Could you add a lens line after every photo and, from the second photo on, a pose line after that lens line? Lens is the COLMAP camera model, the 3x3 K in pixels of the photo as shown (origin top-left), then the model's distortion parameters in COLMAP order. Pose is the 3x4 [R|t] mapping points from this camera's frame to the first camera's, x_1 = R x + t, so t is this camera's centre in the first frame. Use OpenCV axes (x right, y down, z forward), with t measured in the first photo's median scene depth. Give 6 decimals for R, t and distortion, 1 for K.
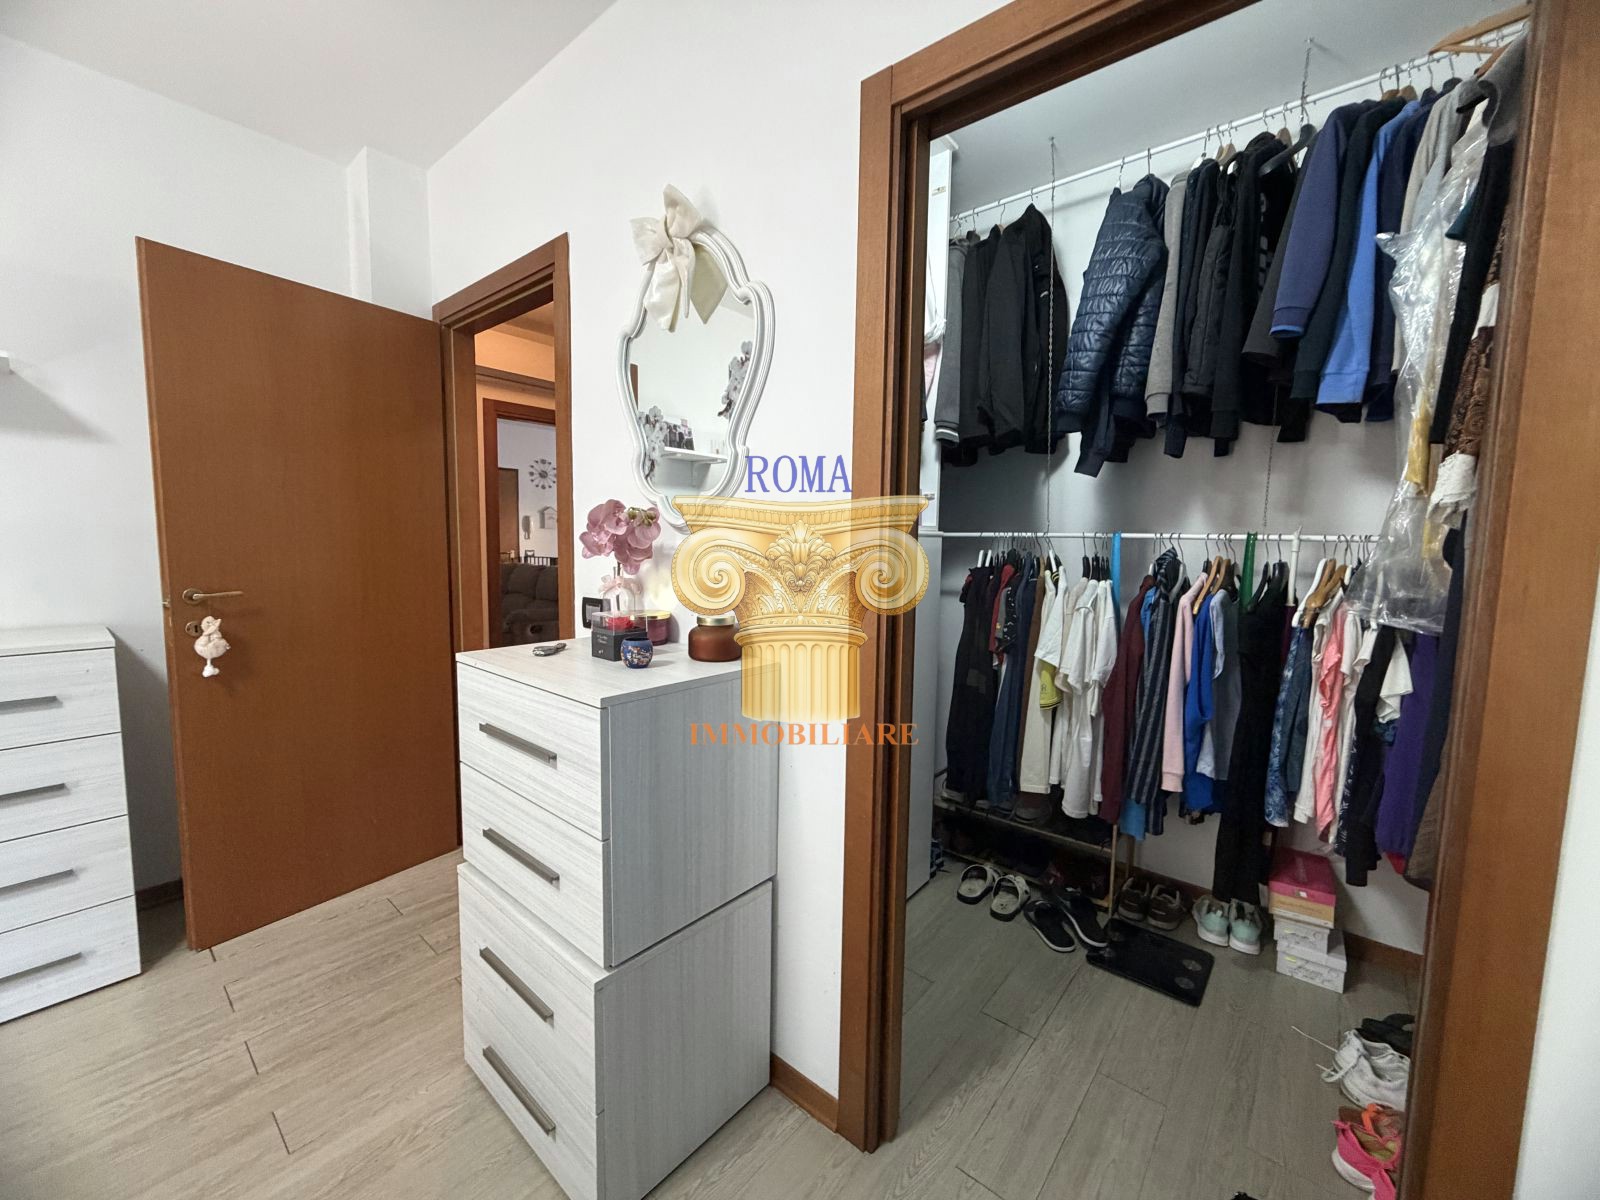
lens RADIAL K [[637.6, 0, 794.7], [0, 637.6, 597.1], [0, 0, 1]] dist [0.002137, 0.000282]
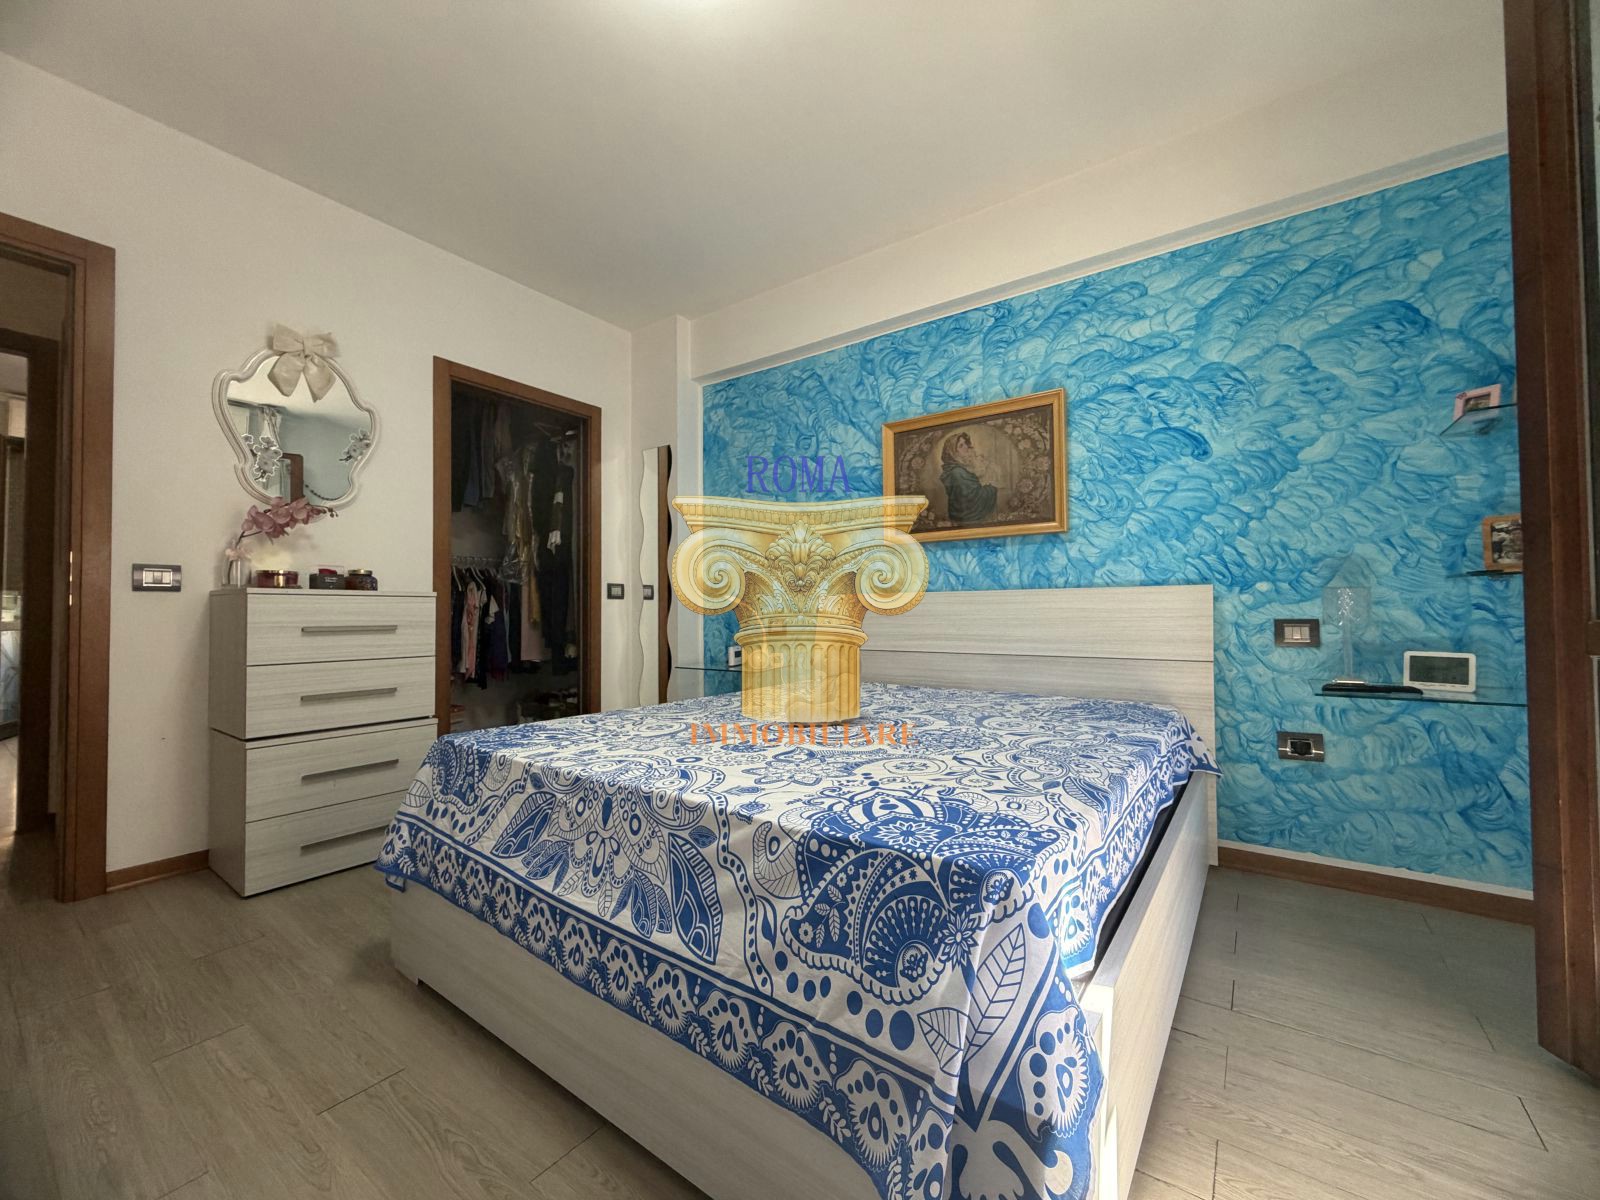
lens RADIAL K [[637.6, 0, 791.7], [0, 637.6, 600.1], [0, 0, 1]] dist [0.002137, 0.000282]
pose [[-0.075766, 0.004985, 0.997113, -1.663576], [0.097372, 0.995245, 0.002424, 0.187471], [-0.992360, 0.097275, -0.075891, -0.075452]]
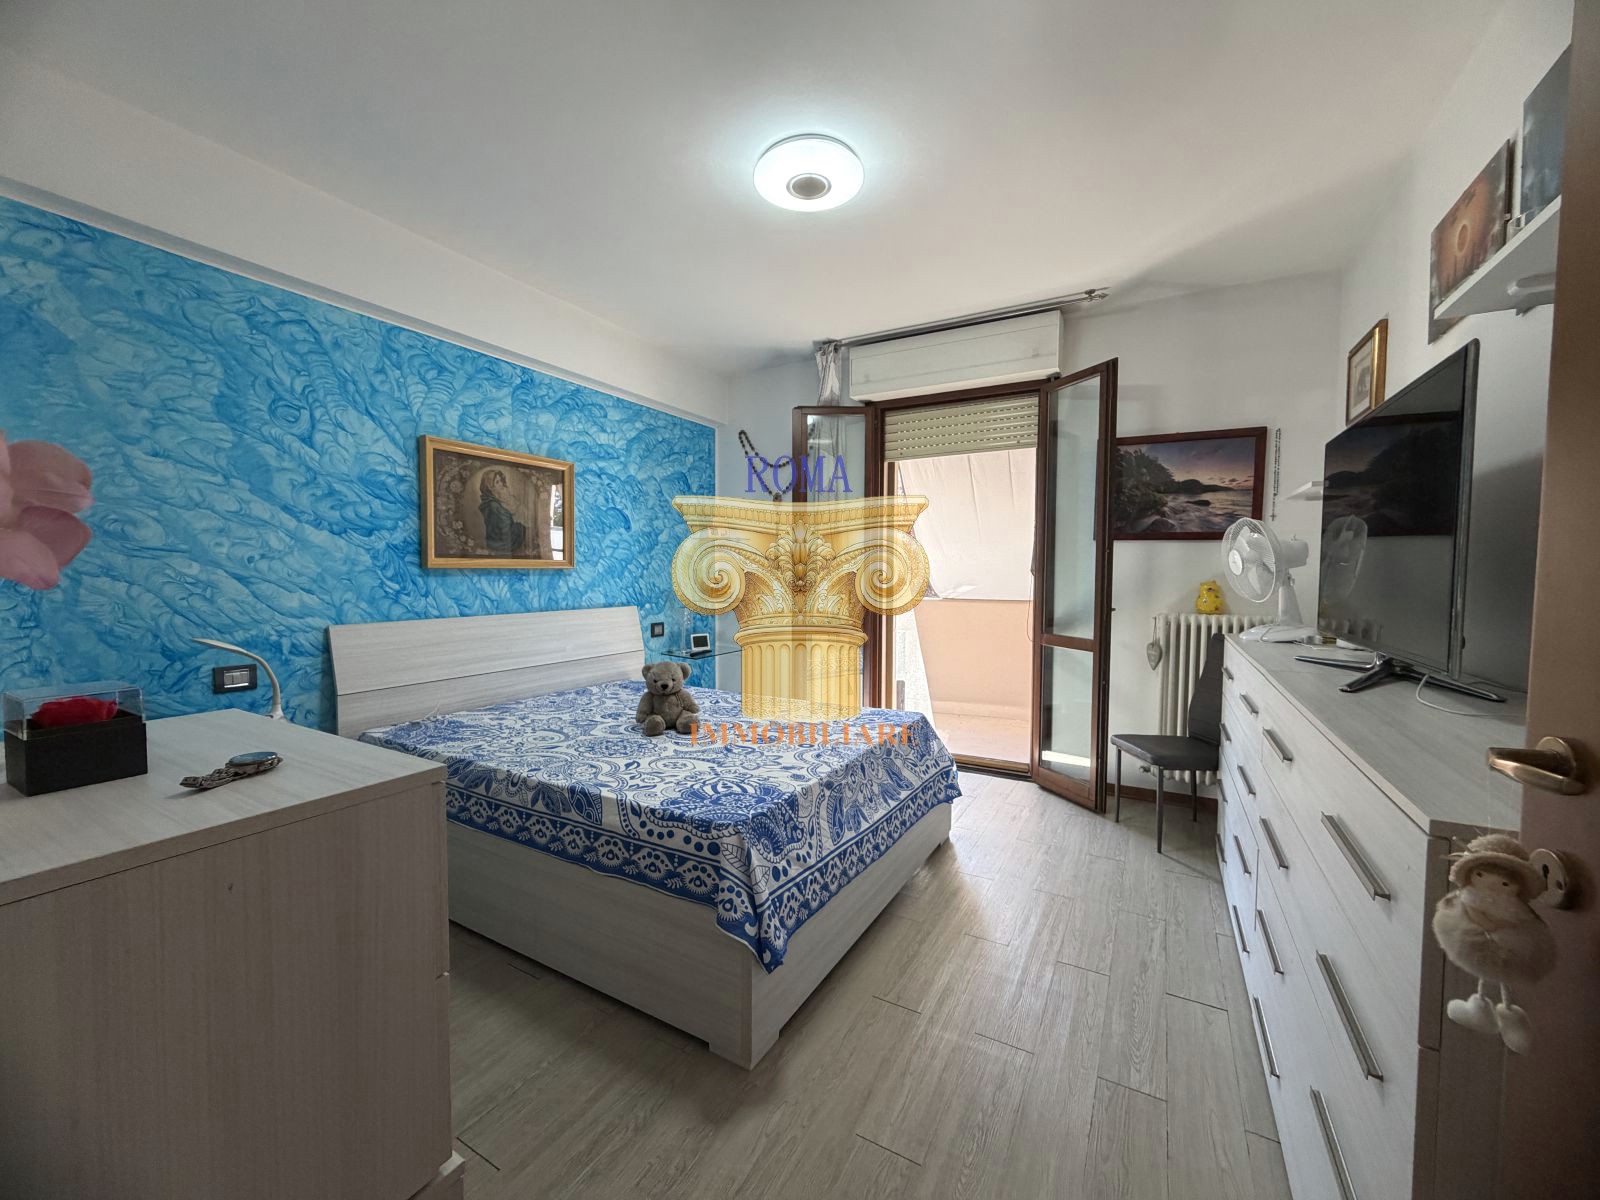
lens RADIAL K [[637.6, 0, 800.1], [0, 637.6, 598.4], [0, 0, 1]] dist [0.002137, 0.000282]
pose [[-0.981664, -0.013343, -0.190152, -0.583933], [-0.039272, 0.990304, 0.133252, -0.103989], [0.186531, 0.138276, -0.972670, 1.258275]]
